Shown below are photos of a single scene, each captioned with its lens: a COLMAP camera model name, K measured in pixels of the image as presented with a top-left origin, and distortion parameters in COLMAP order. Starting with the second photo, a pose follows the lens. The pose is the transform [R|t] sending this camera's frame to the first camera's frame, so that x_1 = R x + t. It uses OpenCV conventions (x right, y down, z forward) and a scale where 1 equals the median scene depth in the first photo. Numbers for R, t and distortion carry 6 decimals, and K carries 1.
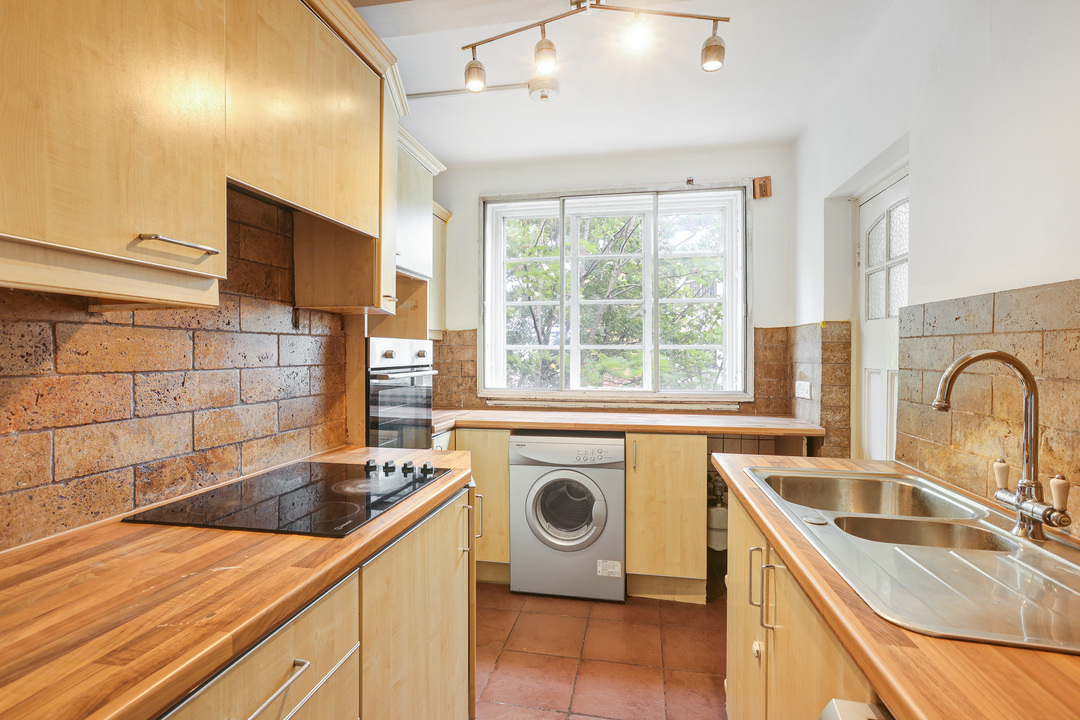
lens RADIAL K [[522.2, 0, 537.5], [0, 522.2, 356.0], [0, 0, 1]] dist [-0.001417, 0.000575]
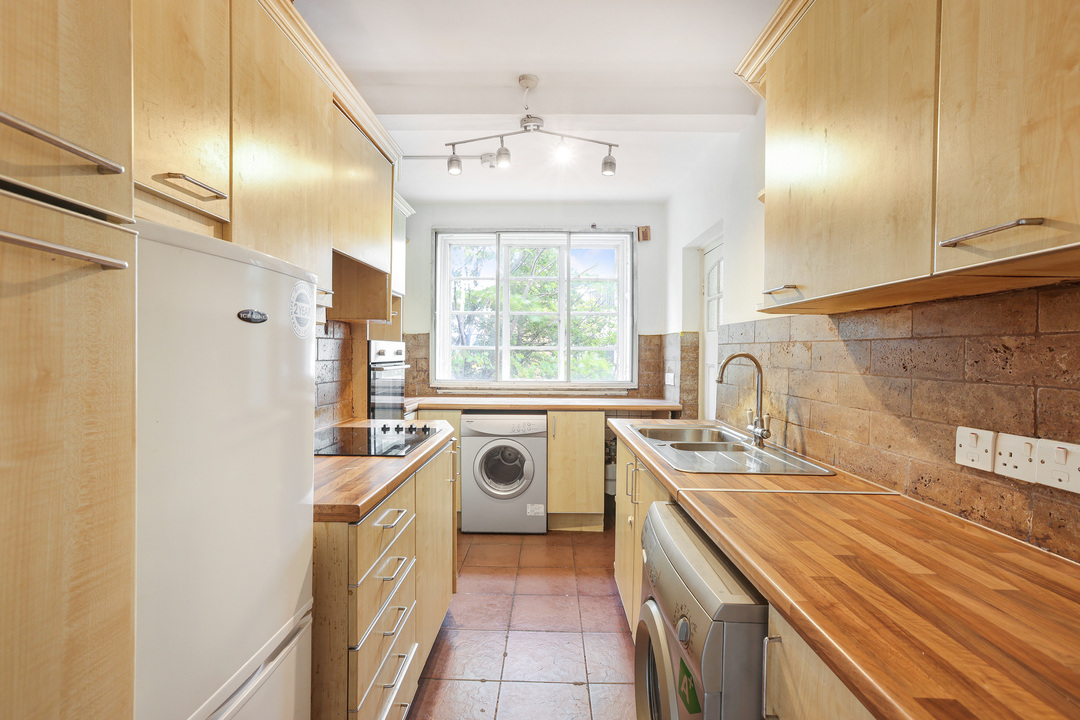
lens RADIAL K [[477.6, 0, 536.4], [0, 477.6, 354.3], [0, 0, 1]] dist [-0.017106, 0.000178]
pose [[0.985807, 0.005438, 0.167793, -0.074053], [-0.005149, 0.999984, -0.002159, 0.001442], [-0.167803, 0.001264, 0.985820, -0.238800]]
